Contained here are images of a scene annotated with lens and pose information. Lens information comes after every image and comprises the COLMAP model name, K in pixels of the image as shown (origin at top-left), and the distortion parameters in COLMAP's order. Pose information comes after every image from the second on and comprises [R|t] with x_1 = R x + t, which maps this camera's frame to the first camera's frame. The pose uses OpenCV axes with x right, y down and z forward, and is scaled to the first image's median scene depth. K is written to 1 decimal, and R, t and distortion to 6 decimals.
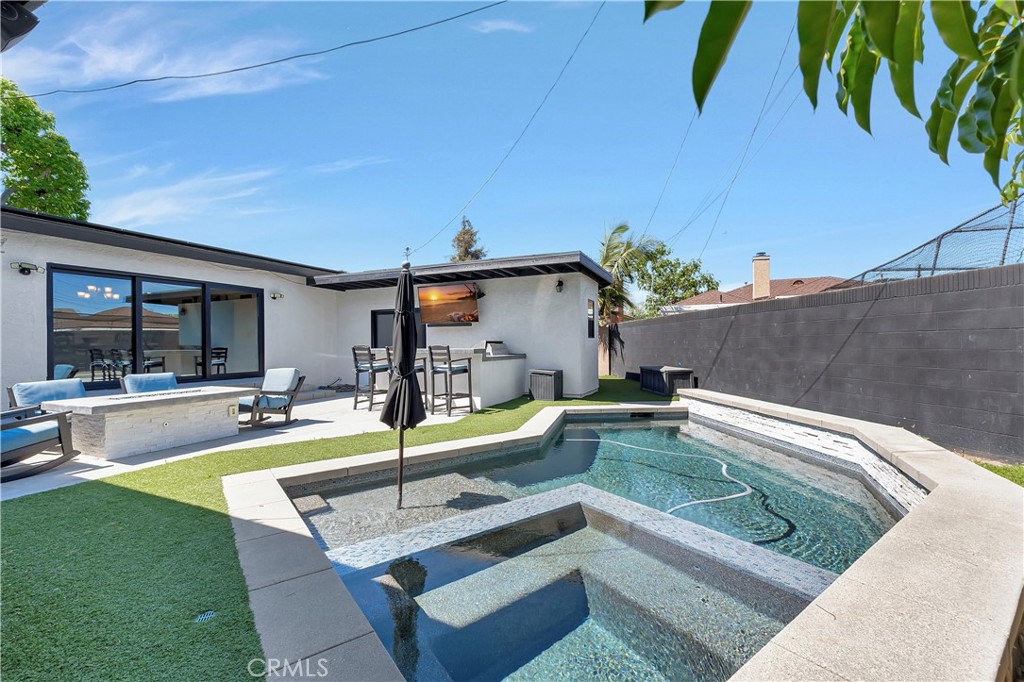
lens RADIAL K [[434.9, 0, 512.0], [0, 434.9, 341.0], [0, 0, 1]] dist [0.001778, 0.000184]
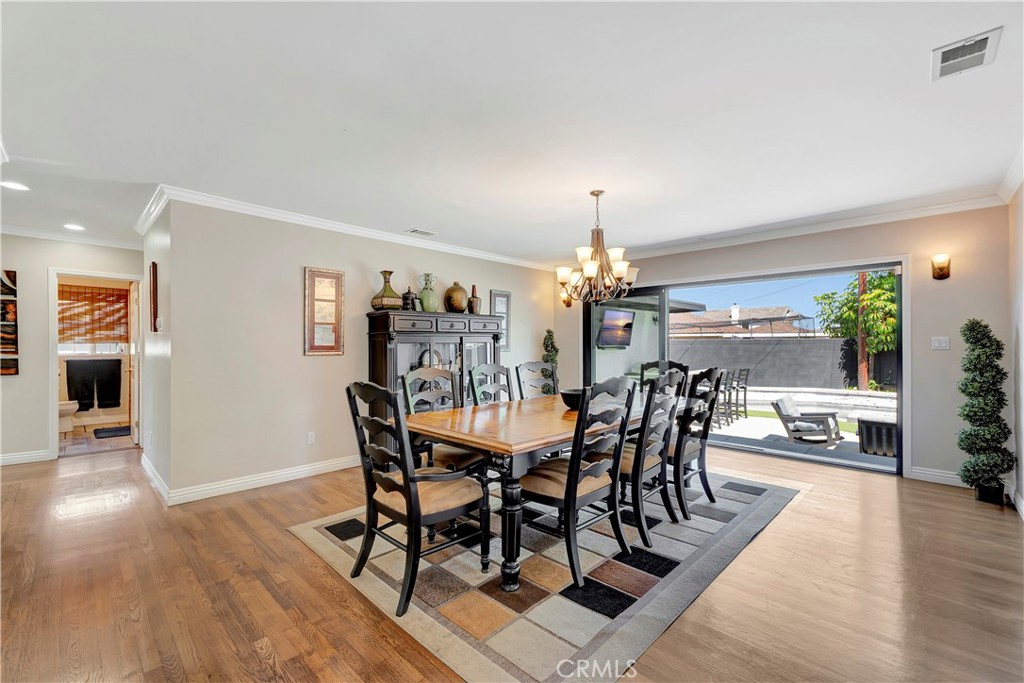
lens RADIAL K [[434.9, 0, 512.0], [0, 434.9, 341.5], [0, 0, 1]] dist [0.001778, 0.000184]
pose [[0.349568, 0.013322, 0.936816, -2.238785], [-0.003621, 0.999911, -0.012869, -0.068005], [-0.936904, 0.001107, 0.349585, 1.561391]]
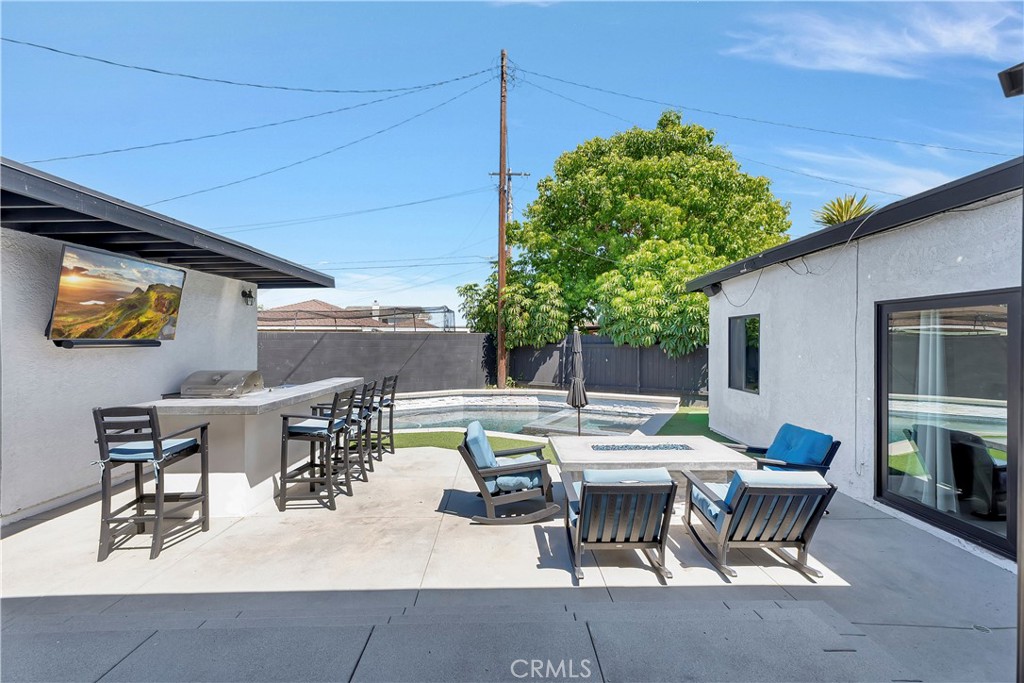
lens RADIAL K [[434.9, 0, 512.0], [0, 434.9, 341.5], [0, 0, 1]] dist [0.001778, 0.000184]
pose [[-0.421943, 0.007591, 0.906591, -1.393550], [-0.000203, 0.999964, -0.008467, -0.062286], [-0.906622, -0.003757, -0.421926, 1.502002]]
